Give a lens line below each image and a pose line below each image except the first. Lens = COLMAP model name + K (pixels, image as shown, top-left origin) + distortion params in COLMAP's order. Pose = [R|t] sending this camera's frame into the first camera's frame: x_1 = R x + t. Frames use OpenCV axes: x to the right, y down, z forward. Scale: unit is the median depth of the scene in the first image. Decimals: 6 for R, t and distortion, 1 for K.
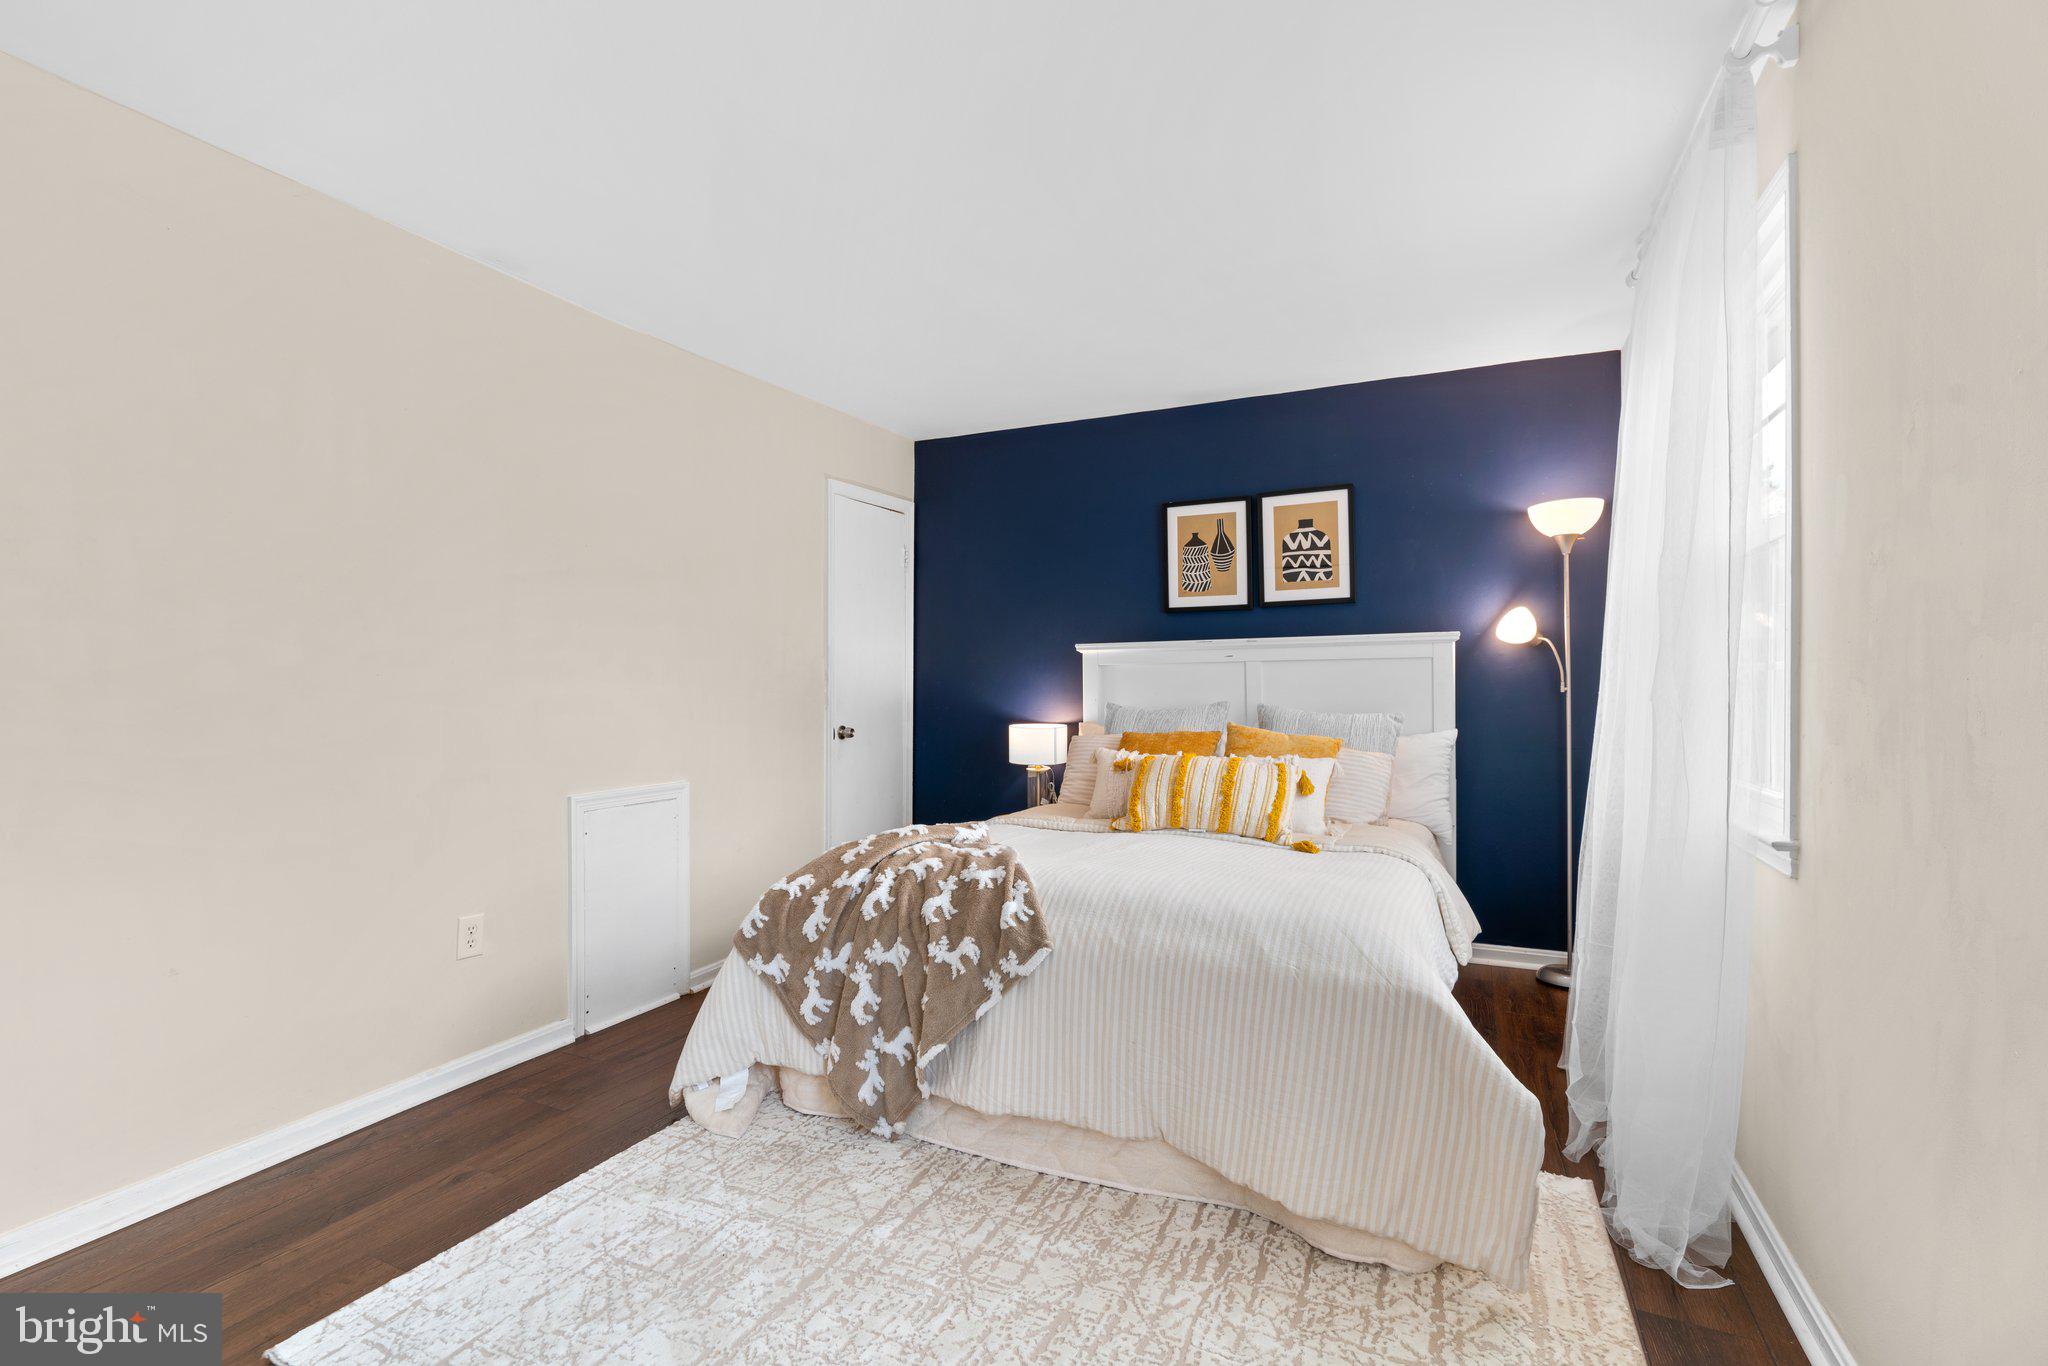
lens RADIAL K [[937.1, 0, 1017.3], [0, 937.1, 699.3], [0, 0, 1]] dist [-0.001903, 0.000127]
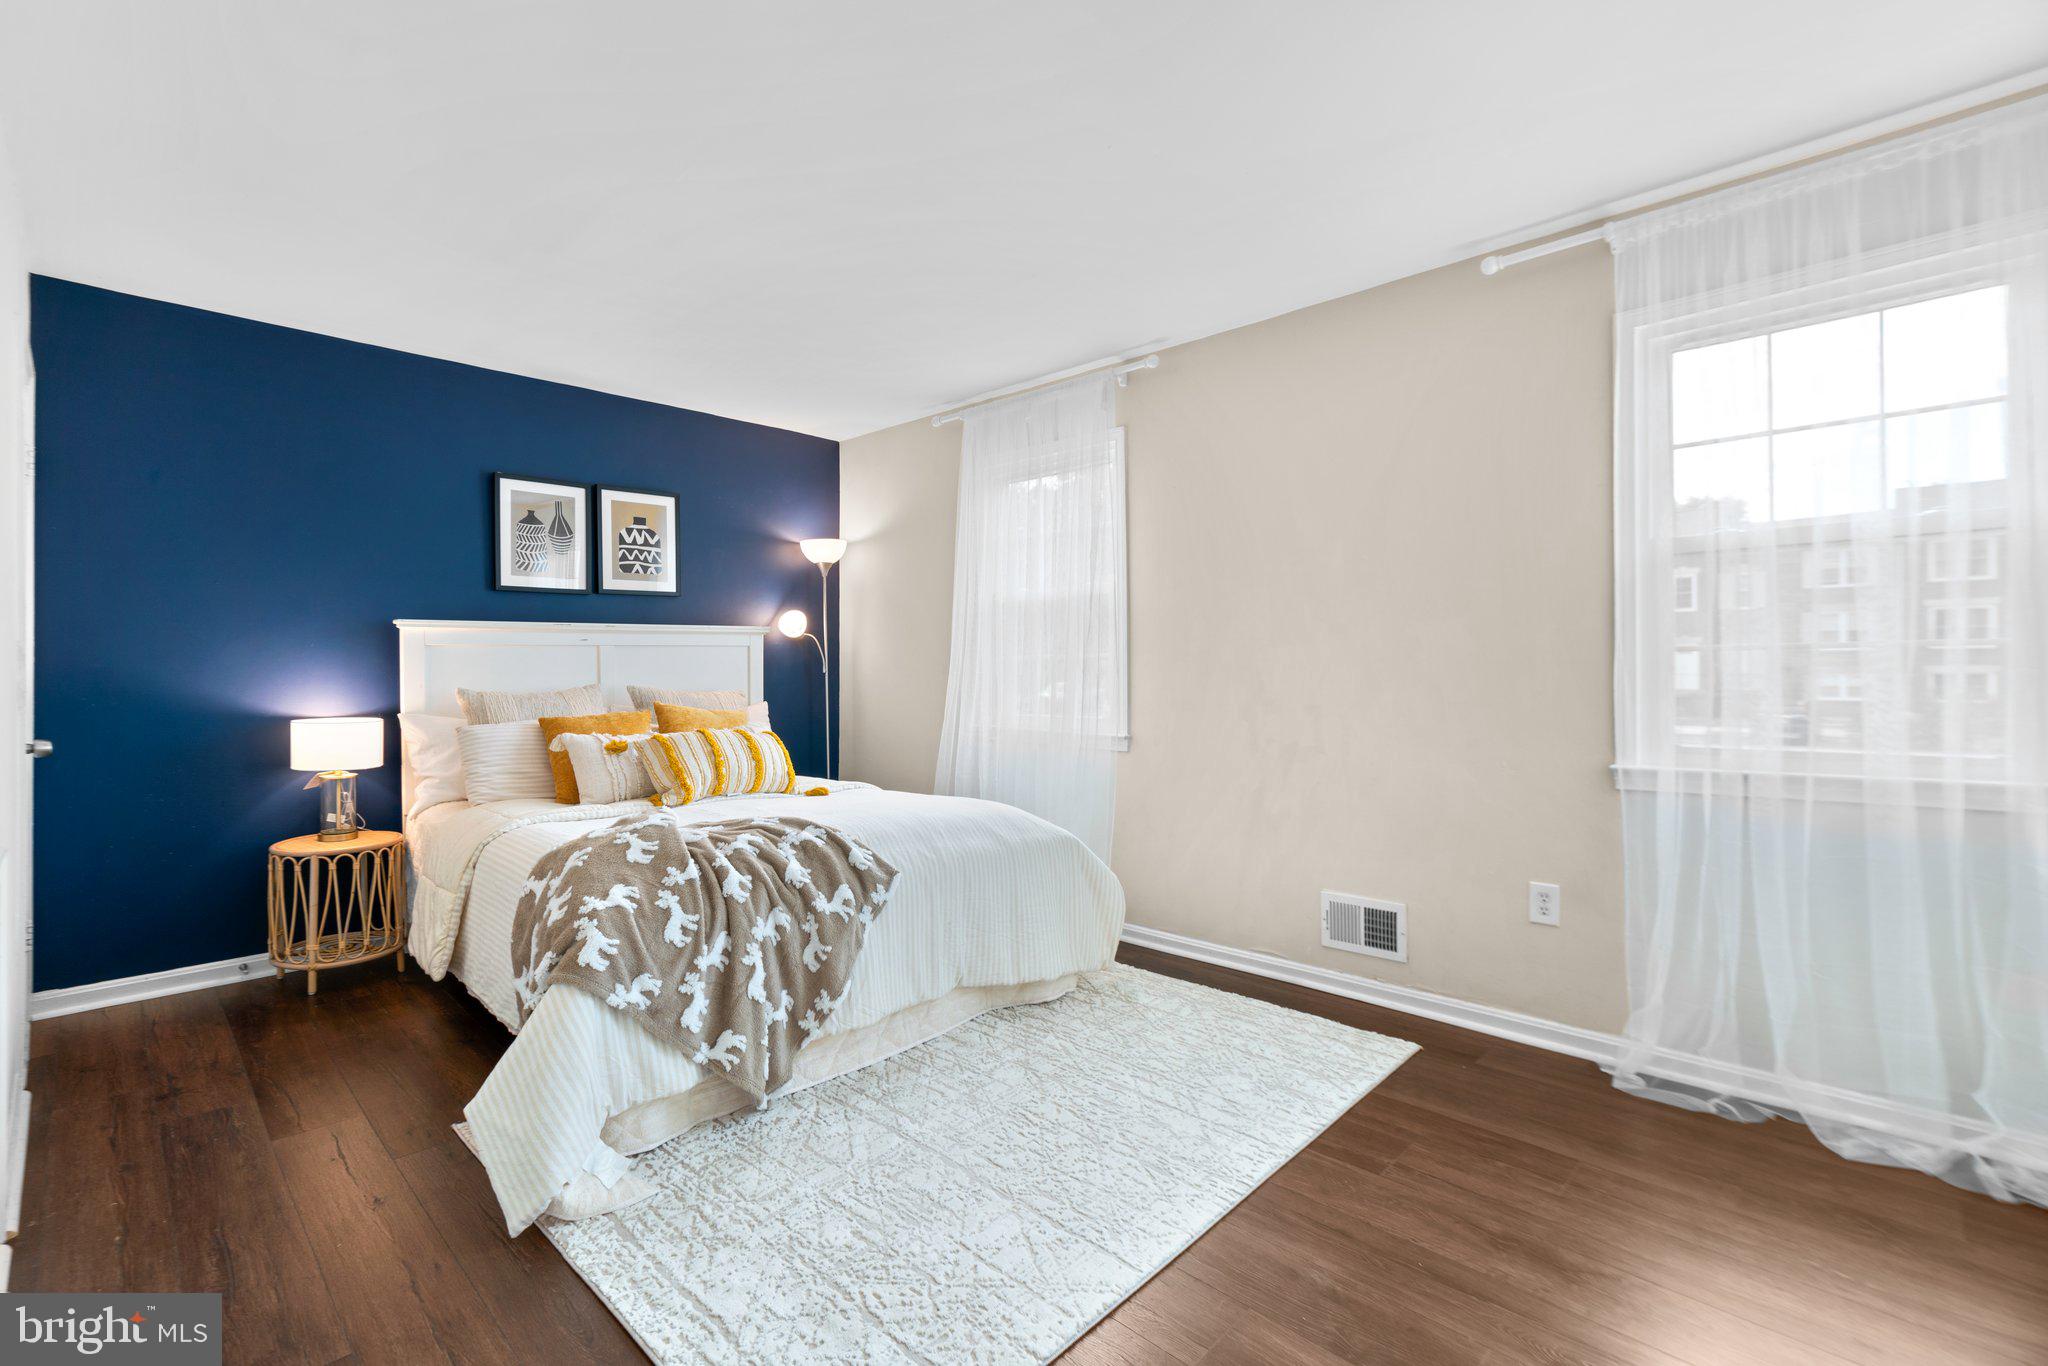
lens RADIAL K [[921.3, 0, 1009.5], [0, 921.3, 691.8], [0, 0, 1]] dist [-0.013270, 0.000063]
pose [[0.312335, -0.024751, 0.949650, -0.790094], [0.020853, 0.999598, 0.019195, 0.001202], [-0.949743, 0.013807, 0.312725, 0.341797]]
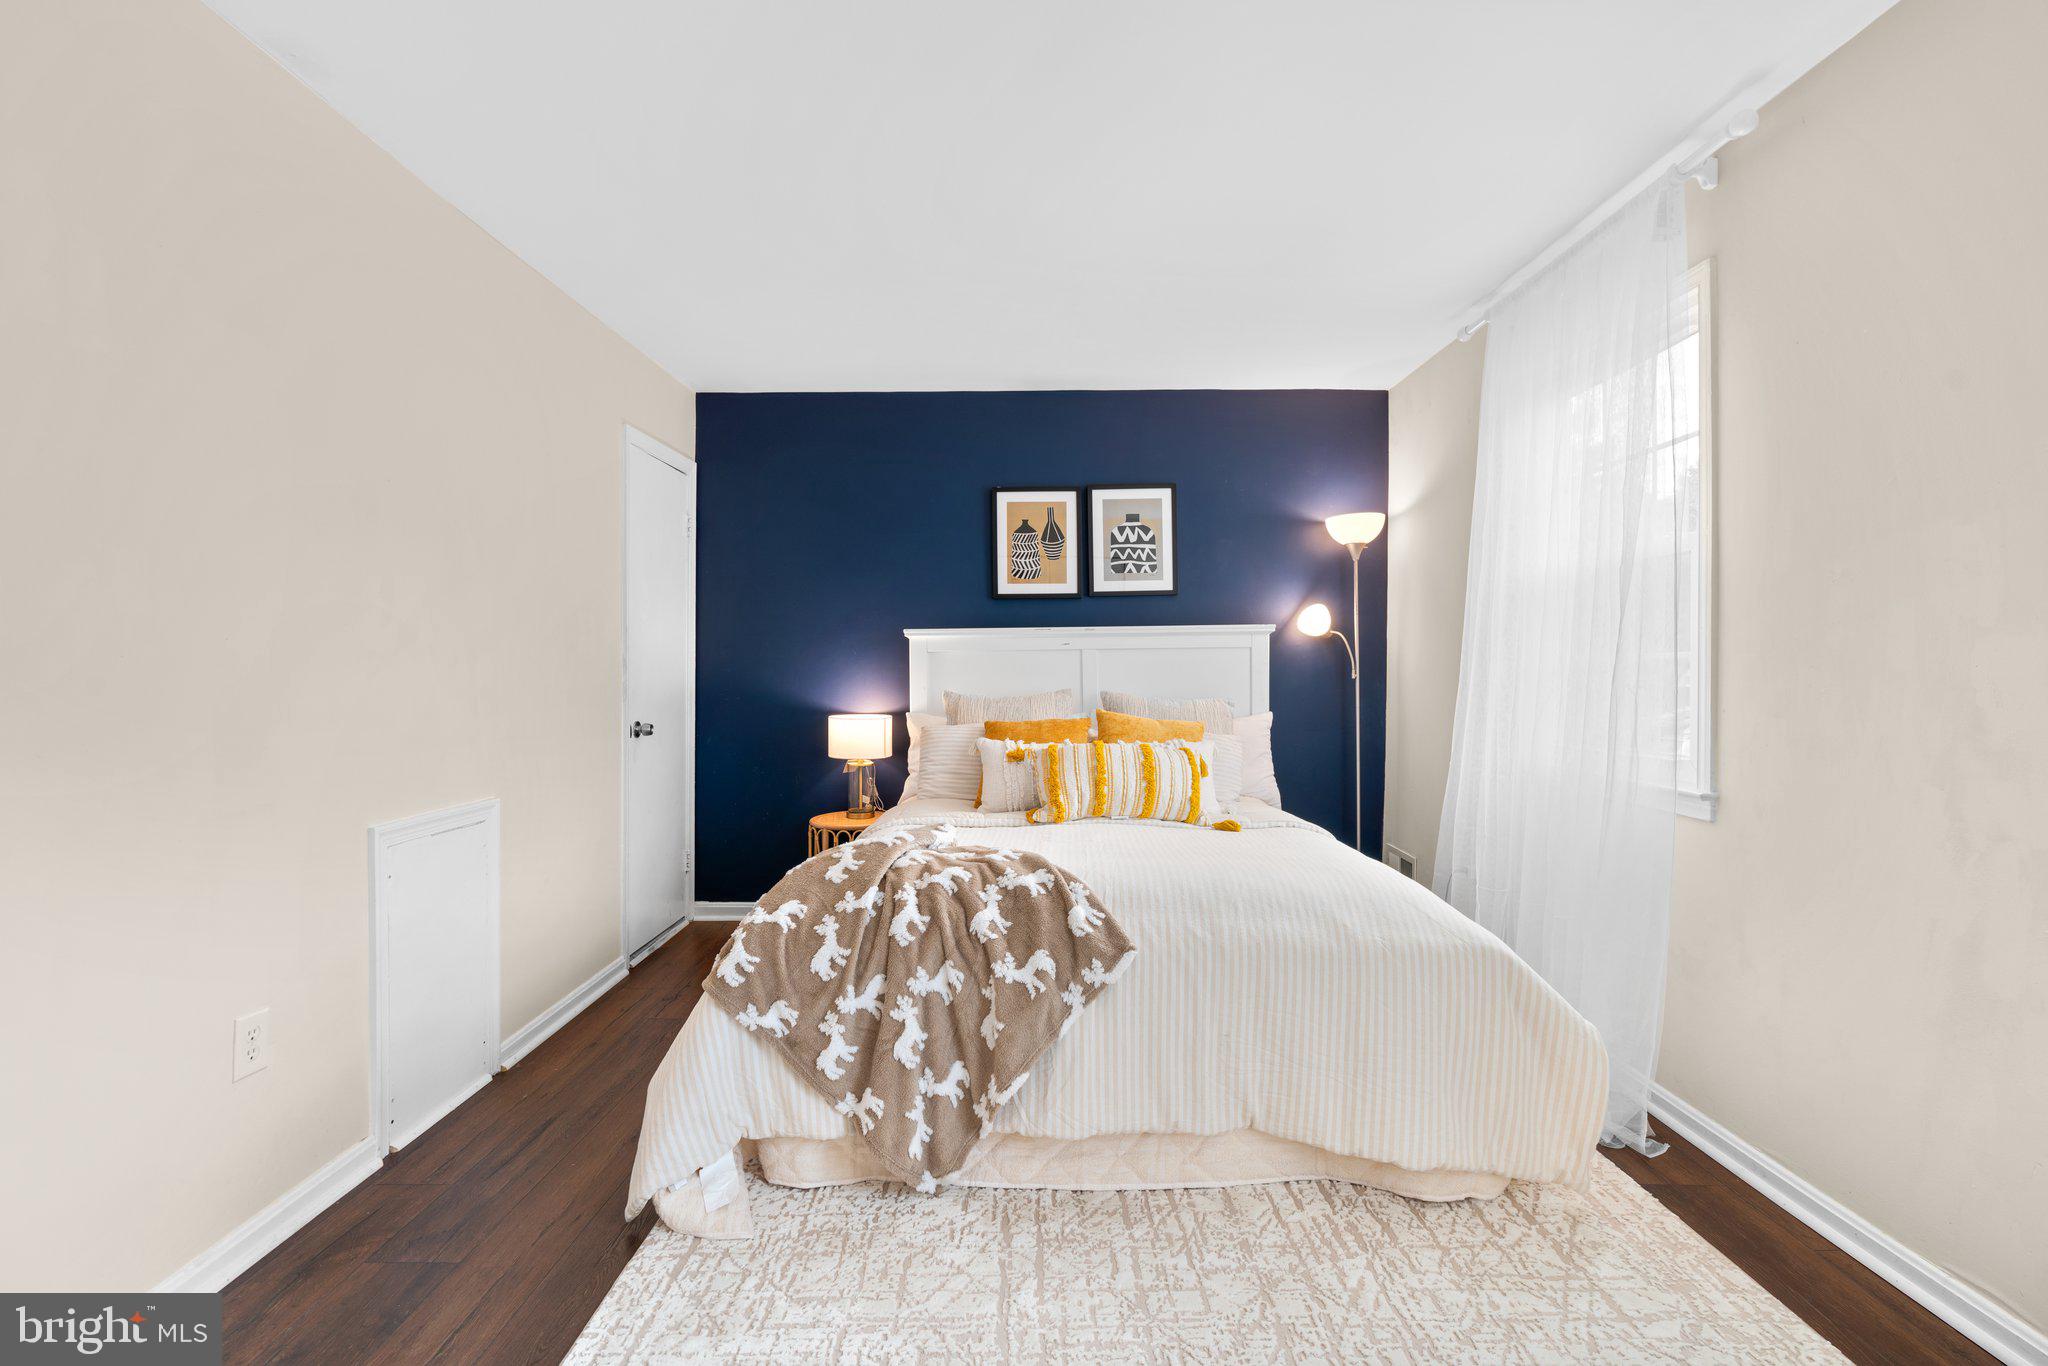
lens RADIAL K [[938.9, 0, 1019.2], [0, 938.9, 688.0], [0, 0, 1]] dist [-0.003389, 0.000224]
pose [[0.905182, -0.007883, 0.424952, -0.343063], [0.007494, 0.999969, 0.002588, -0.001801], [-0.424959, 0.000842, 0.905212, 0.140930]]
